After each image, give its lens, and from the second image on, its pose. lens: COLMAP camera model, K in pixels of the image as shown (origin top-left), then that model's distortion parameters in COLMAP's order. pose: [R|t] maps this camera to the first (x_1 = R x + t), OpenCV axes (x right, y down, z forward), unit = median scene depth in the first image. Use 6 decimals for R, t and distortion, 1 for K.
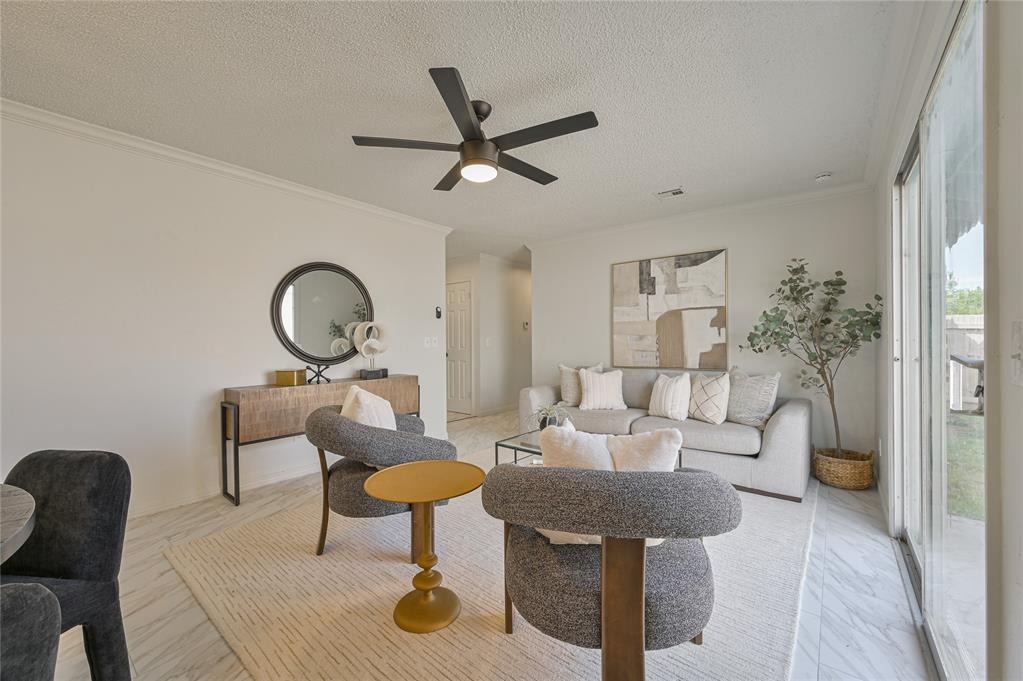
lens RADIAL K [[406.9, 0, 511.5], [0, 406.9, 340.5], [0, 0, 1]] dist [-0.000040, -0.000173]
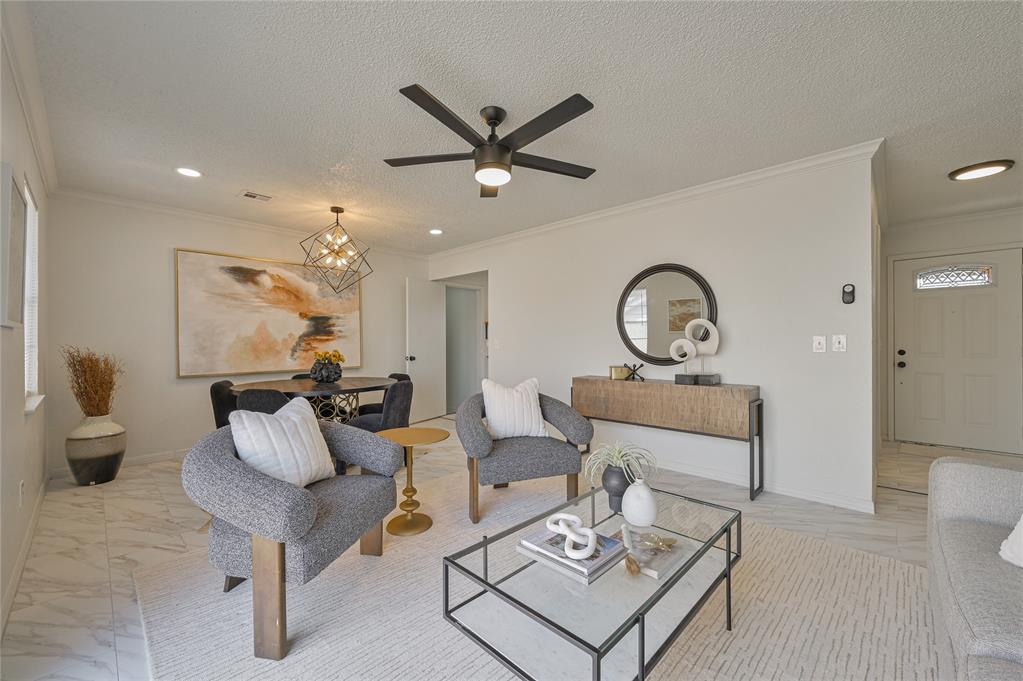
lens RADIAL K [[406.7, 0, 514.7], [0, 406.7, 338.9], [0, 0, 1]] dist [0.000333, 0.000455]
pose [[-0.088515, -0.005052, -0.996062, 0.624102], [0.000363, 0.999987, -0.005104, 0.000453], [0.996075, -0.000813, -0.088512, 0.768215]]
